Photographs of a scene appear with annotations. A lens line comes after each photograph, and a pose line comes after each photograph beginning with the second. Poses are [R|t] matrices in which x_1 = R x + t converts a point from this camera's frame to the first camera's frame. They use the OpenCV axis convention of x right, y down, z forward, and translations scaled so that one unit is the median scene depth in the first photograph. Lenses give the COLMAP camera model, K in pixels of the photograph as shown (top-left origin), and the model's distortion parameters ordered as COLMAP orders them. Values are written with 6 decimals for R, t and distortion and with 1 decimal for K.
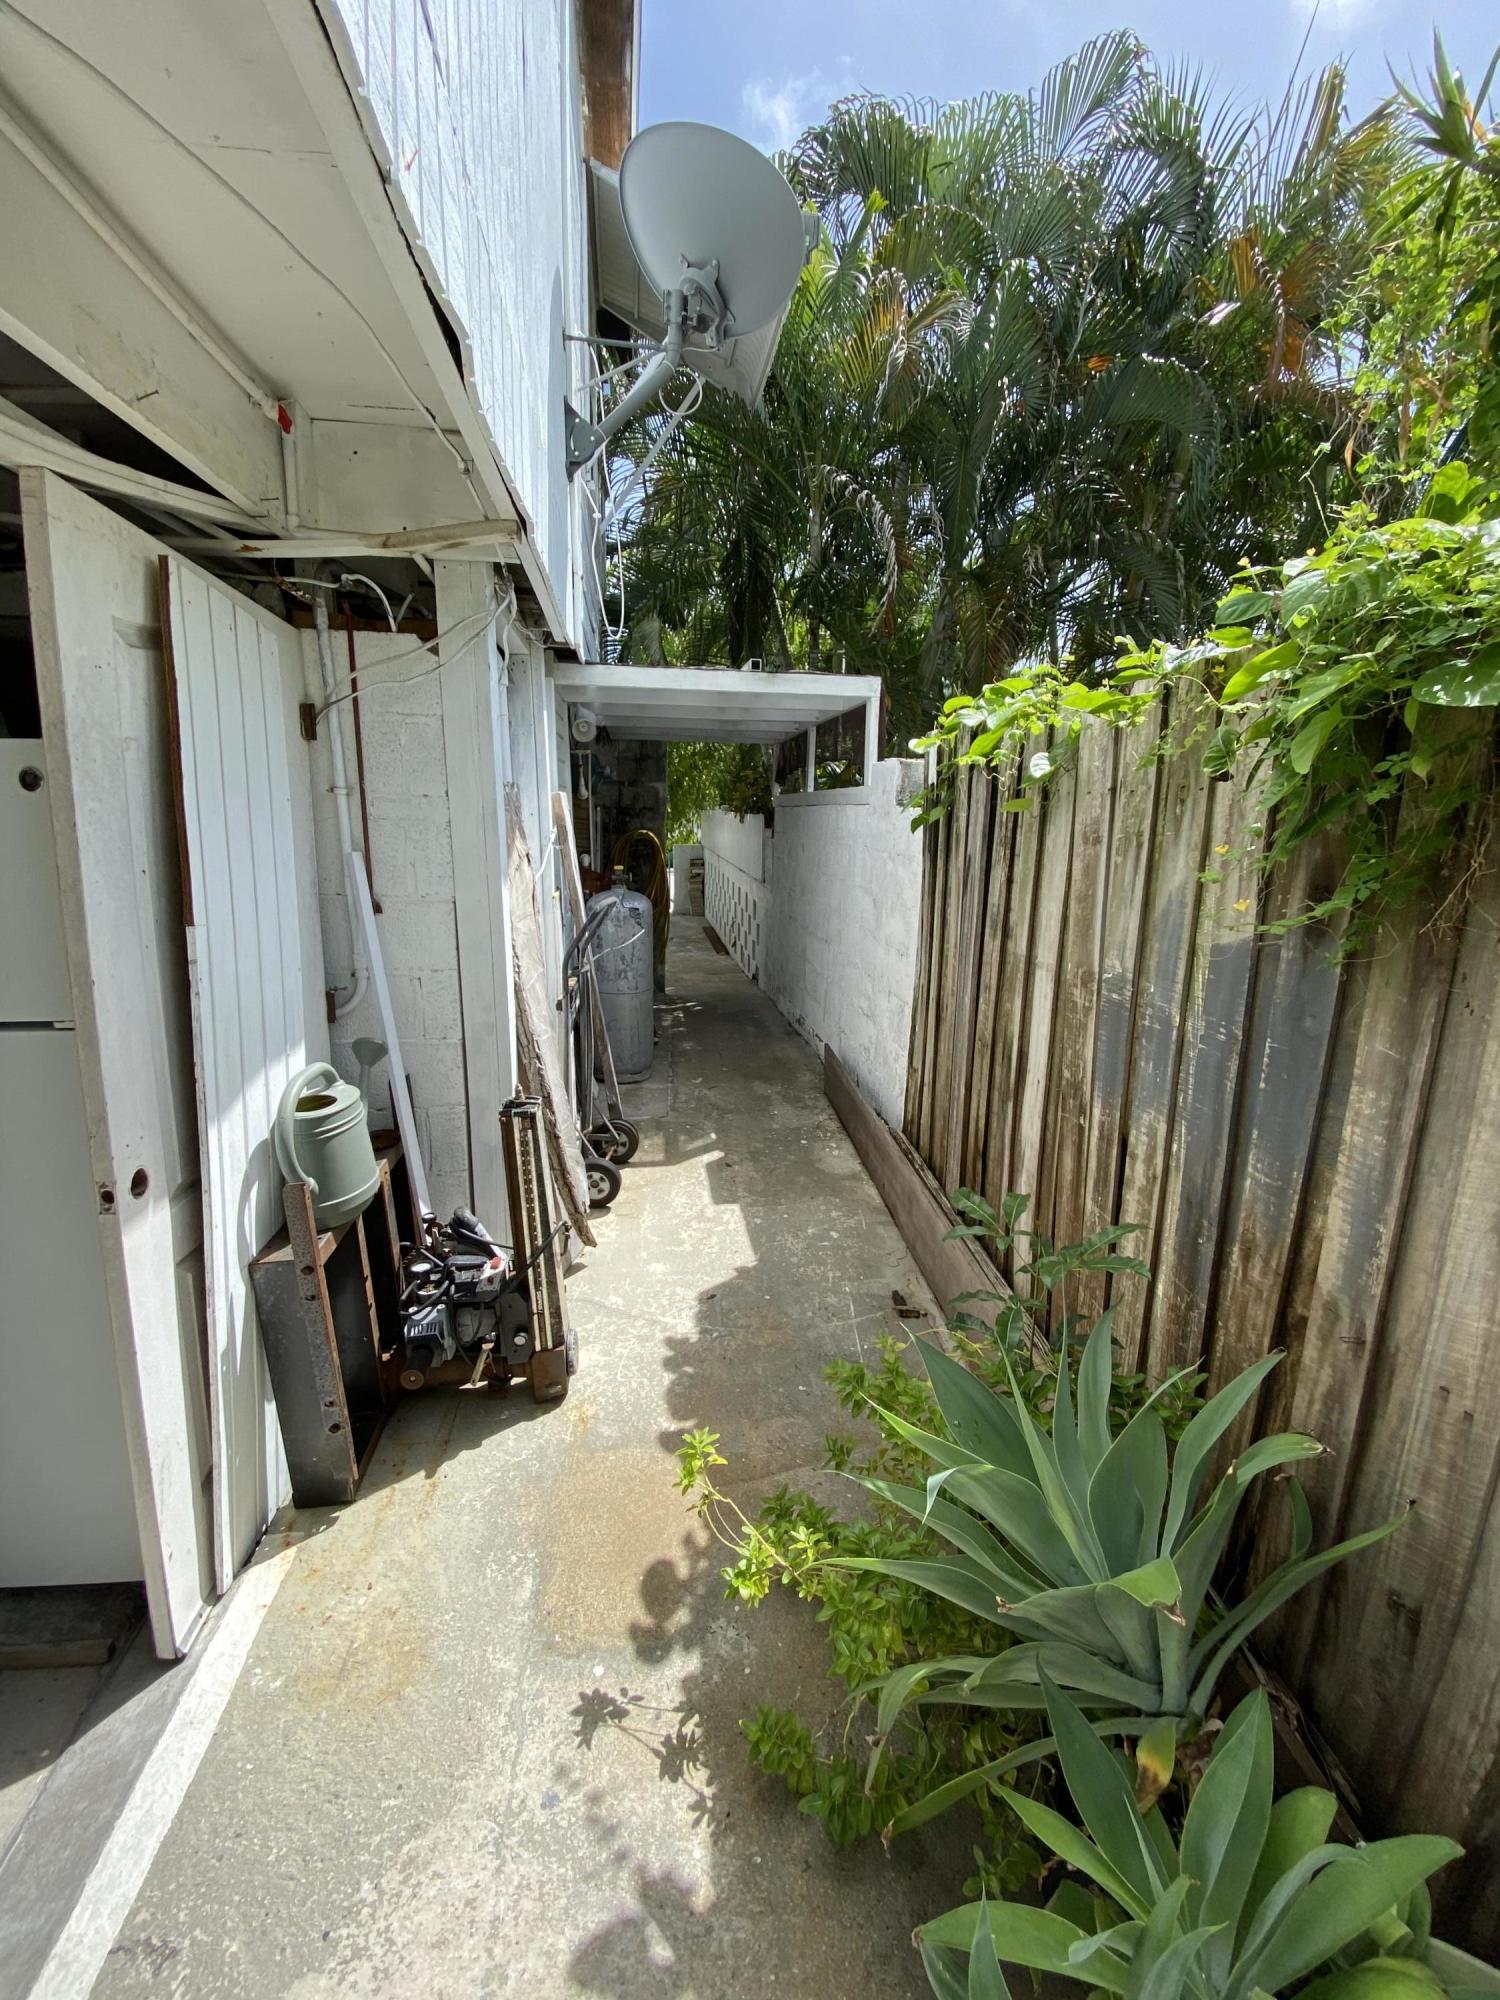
lens RADIAL K [[819.7, 0, 743.8], [0, 819.7, 988.9], [0, 0, 1]] dist [0.018290, -0.018013]
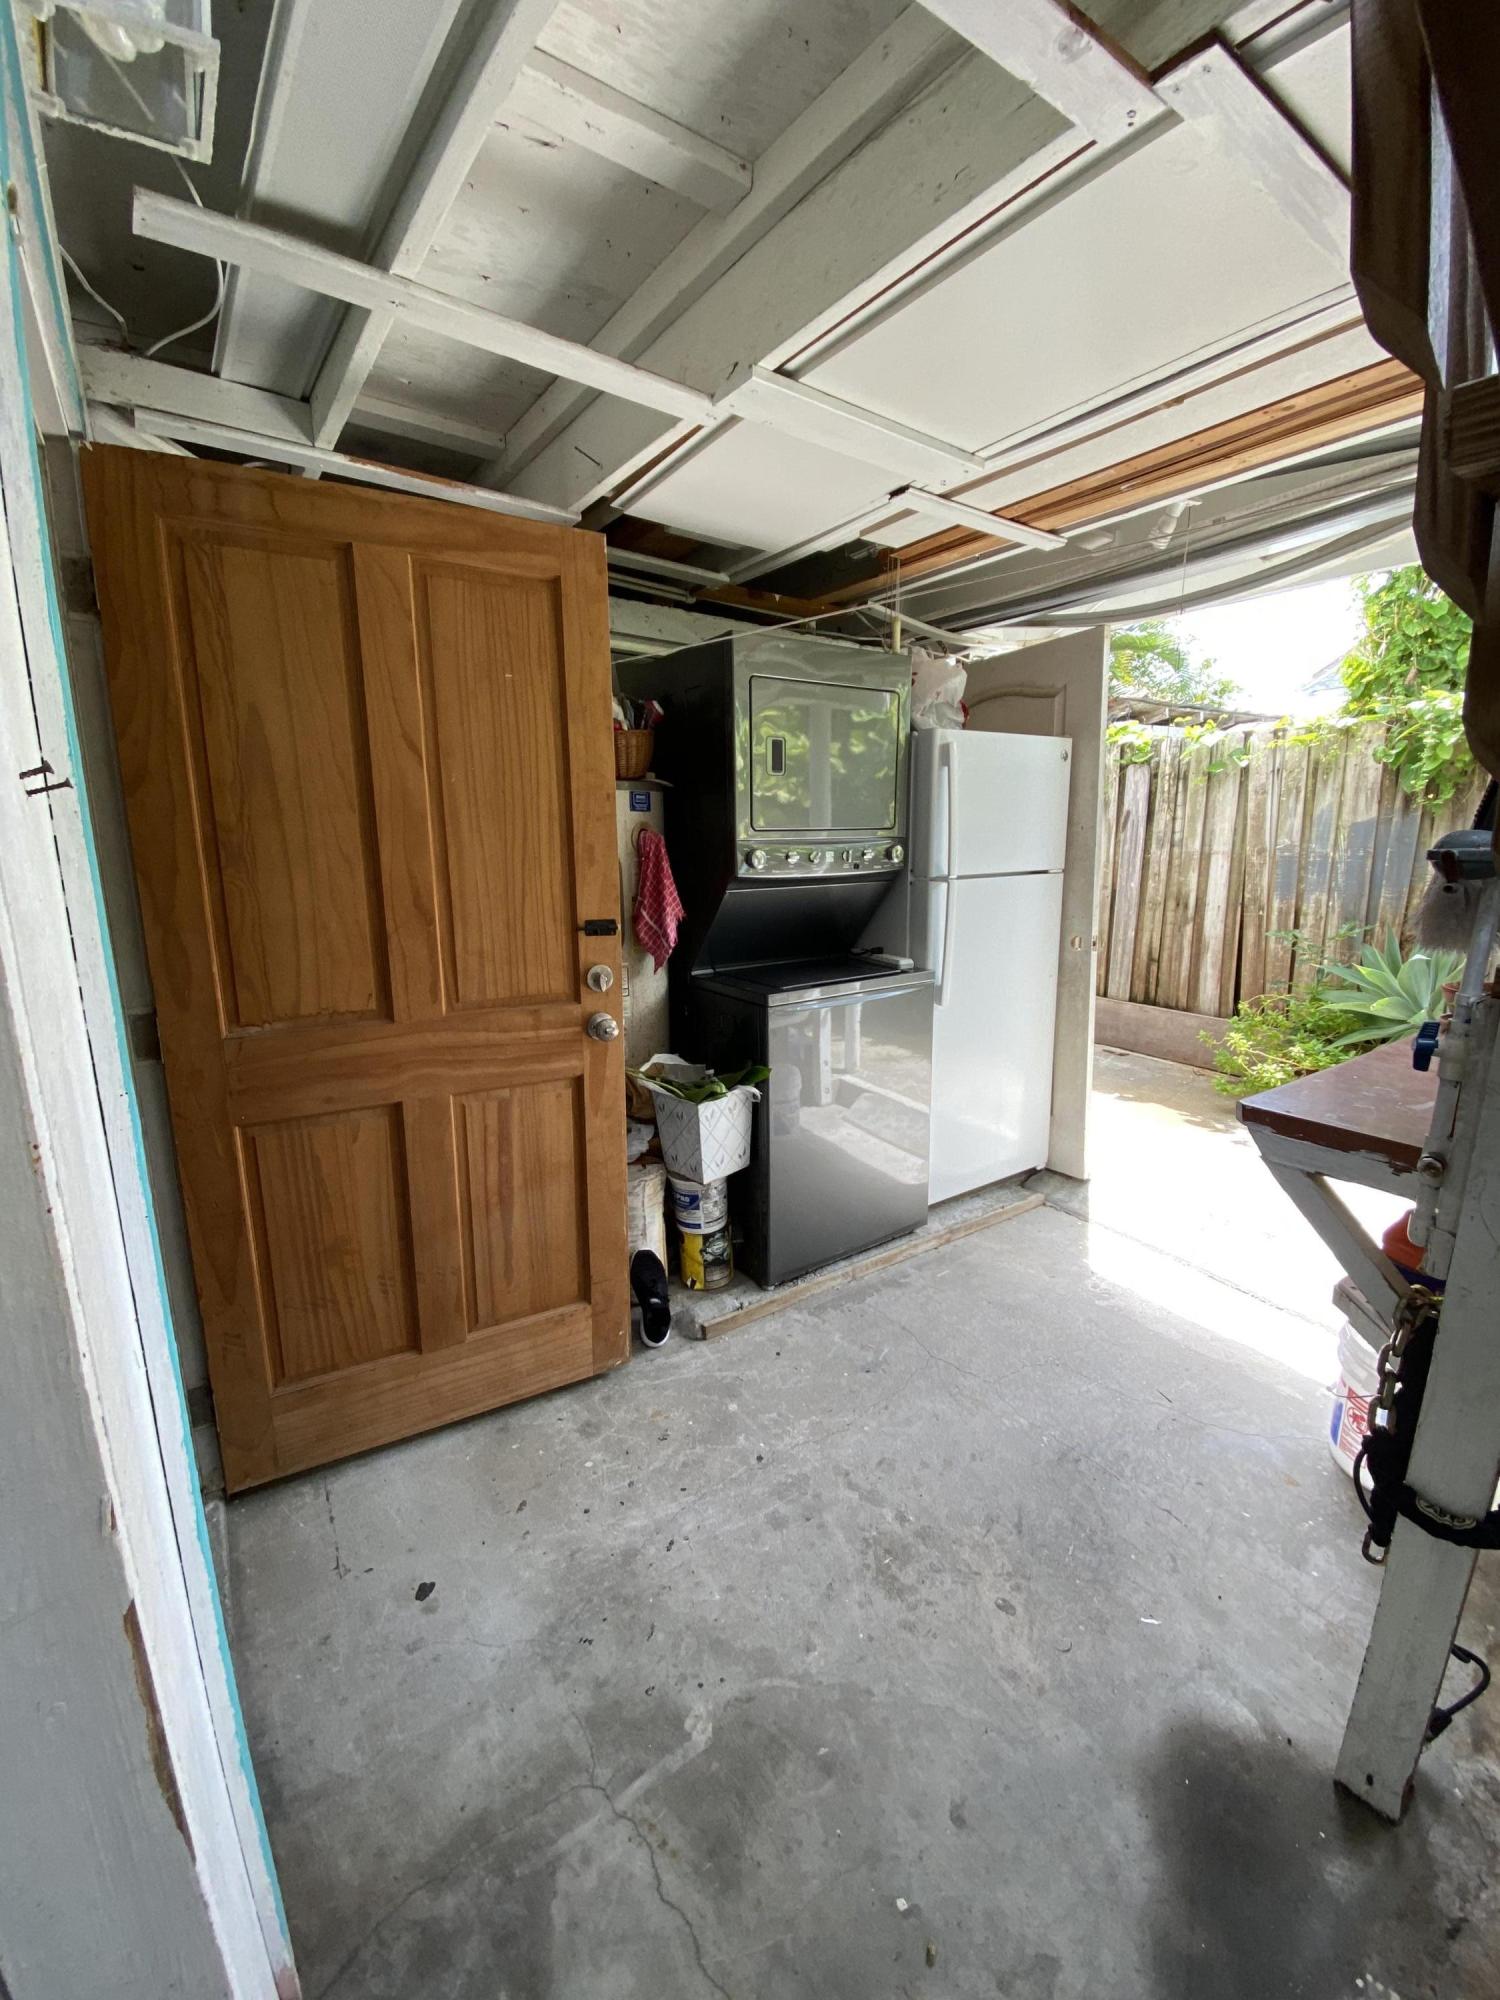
lens RADIAL K [[819.7, 0, 743.8], [0, 819.7, 988.9], [0, 0, 1]] dist [0.018290, -0.018013]
pose [[0.875621, -0.106935, 0.471012, -2.279348], [0.116986, 0.993101, 0.007987, 0.210096], [-0.468617, 0.048109, 0.882091, -0.424190]]
